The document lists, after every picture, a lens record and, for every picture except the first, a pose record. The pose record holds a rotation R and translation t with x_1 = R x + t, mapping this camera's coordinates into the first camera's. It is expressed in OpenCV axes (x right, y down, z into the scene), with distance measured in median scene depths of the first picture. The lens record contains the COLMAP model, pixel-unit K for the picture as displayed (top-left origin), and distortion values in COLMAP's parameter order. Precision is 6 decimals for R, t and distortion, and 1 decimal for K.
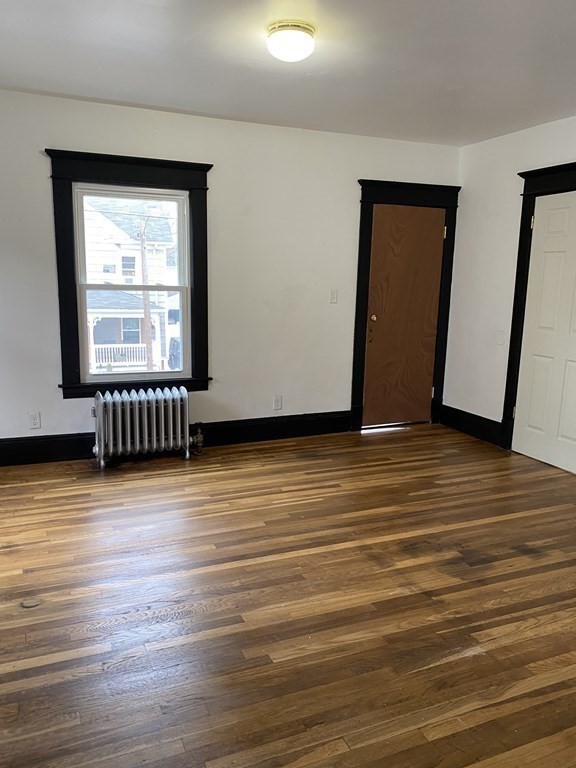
lens RADIAL K [[582.5, 0, 289.0], [0, 582.5, 380.8], [0, 0, 1]] dist [0.008449, 0.000663]
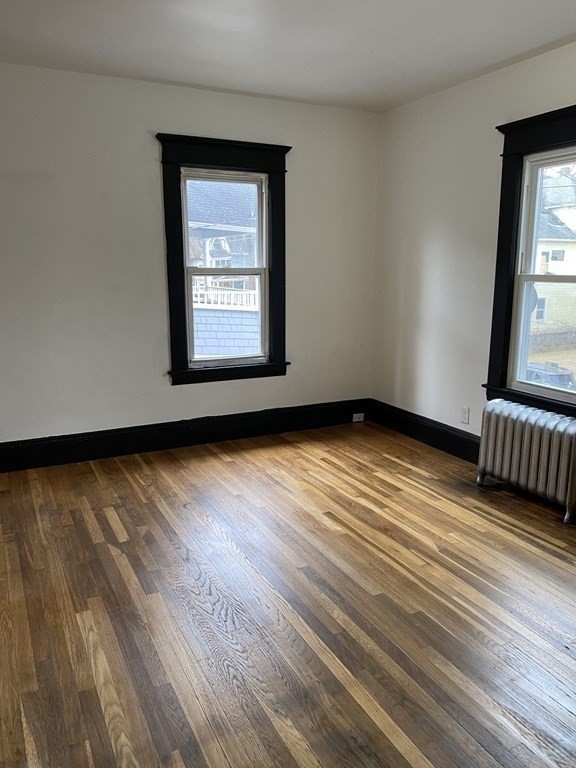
lens RADIAL K [[600.7, 0, 287.3], [0, 600.7, 371.0], [0, 0, 1]] dist [-0.004310, -0.006836]
pose [[0.070136, 0.161301, -0.984410, 0.603770], [-0.181473, 0.972436, 0.146409, -0.111046], [0.980892, 0.168375, 0.097475, 0.709641]]
